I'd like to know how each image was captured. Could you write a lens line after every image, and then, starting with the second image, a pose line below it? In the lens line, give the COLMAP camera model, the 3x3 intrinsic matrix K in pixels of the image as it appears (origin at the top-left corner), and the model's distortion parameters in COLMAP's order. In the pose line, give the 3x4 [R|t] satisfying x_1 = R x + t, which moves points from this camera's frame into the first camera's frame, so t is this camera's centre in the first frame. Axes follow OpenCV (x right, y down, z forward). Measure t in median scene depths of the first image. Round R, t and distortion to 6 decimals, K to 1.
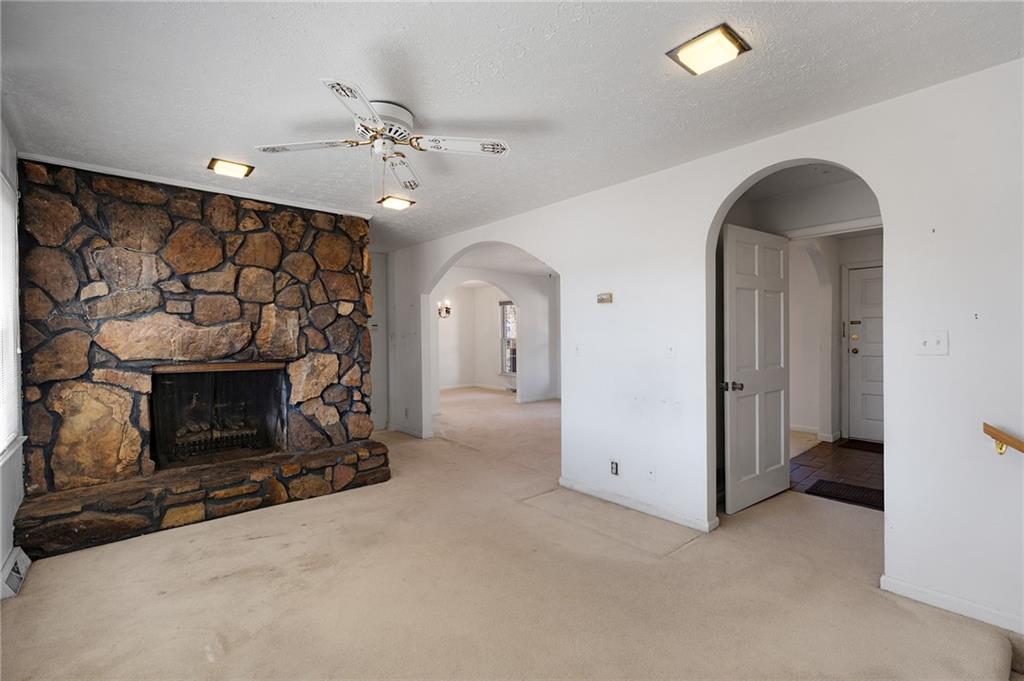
lens RADIAL K [[462.0, 0, 509.3], [0, 462.0, 342.7], [0, 0, 1]] dist [-0.005862, -0.001848]
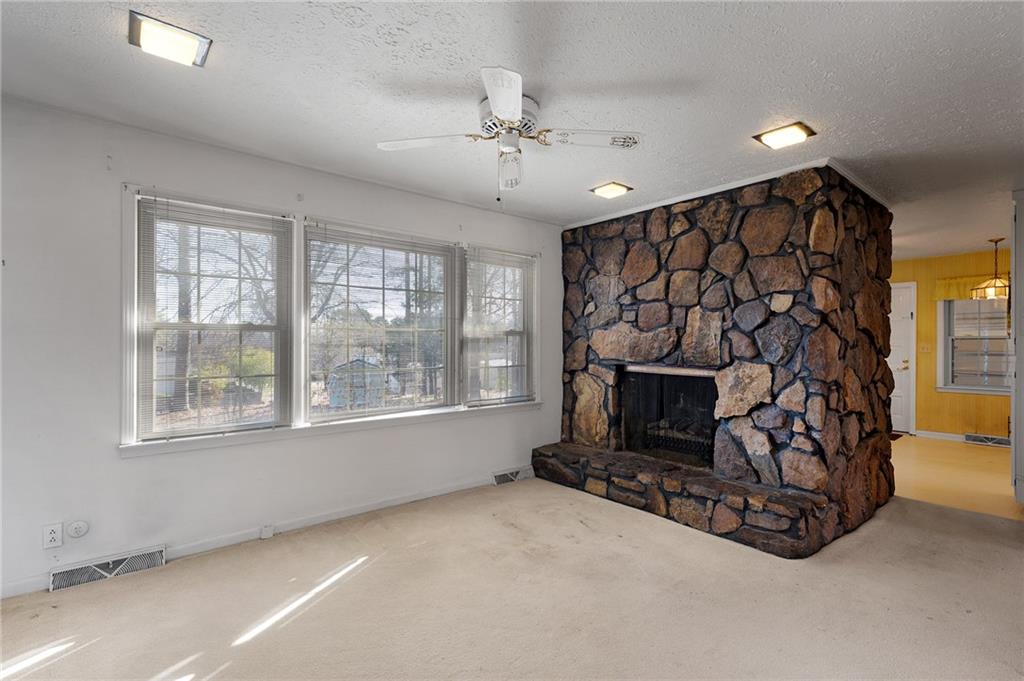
lens RADIAL K [[462.0, 0, 497.6], [0, 462.0, 345.7], [0, 0, 1]] dist [-0.005862, -0.001848]
pose [[-0.040961, 0.009853, -0.999112, 0.475807], [-0.014168, 0.999845, 0.010441, -0.009313], [0.999060, 0.014583, -0.040815, 0.702211]]
